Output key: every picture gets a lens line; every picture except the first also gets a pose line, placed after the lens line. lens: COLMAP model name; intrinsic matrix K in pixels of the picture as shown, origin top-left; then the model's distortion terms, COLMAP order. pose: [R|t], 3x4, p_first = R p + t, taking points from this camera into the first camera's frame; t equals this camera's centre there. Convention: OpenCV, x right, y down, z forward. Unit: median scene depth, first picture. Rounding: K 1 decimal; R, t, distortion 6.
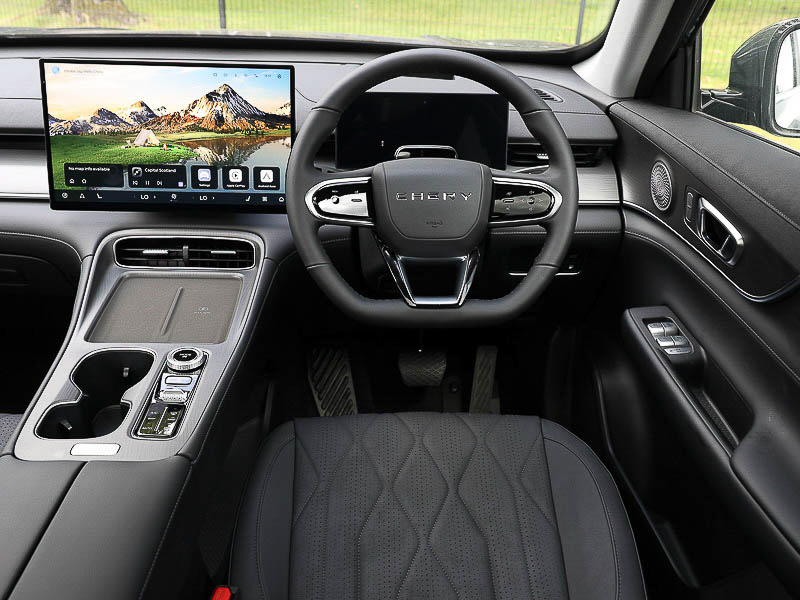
lens RADIAL K [[617.4, 0, 401.3], [0, 617.4, 301.1], [0, 0, 1]] dist [0.010382, -0.008173]
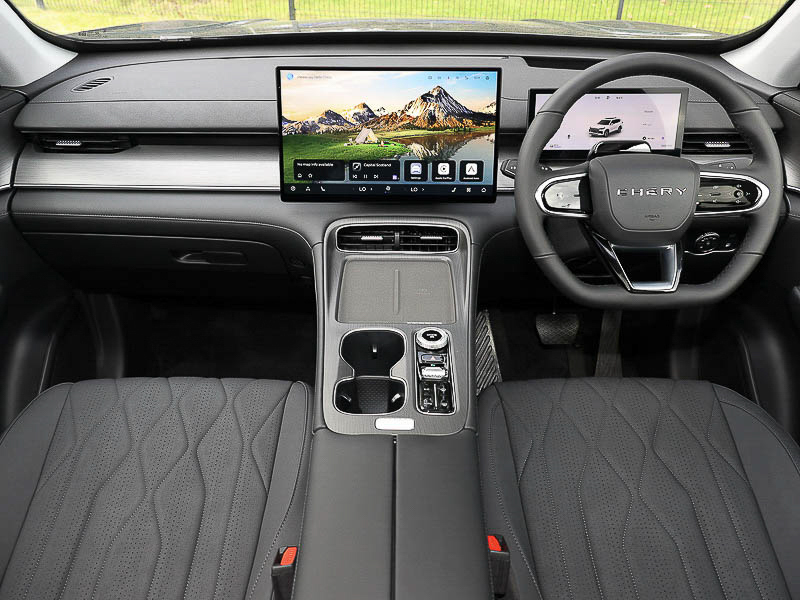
lens RADIAL K [[605.0, 0, 399.7], [0, 605.0, 298.5], [0, 0, 1]] dist [-0.010968, 0.013804]
pose [[0.998997, 0.001549, -0.044740, -0.302360], [0.001347, 0.997908, 0.064640, -0.041944], [0.044747, -0.064635, 0.996905, -0.101331]]
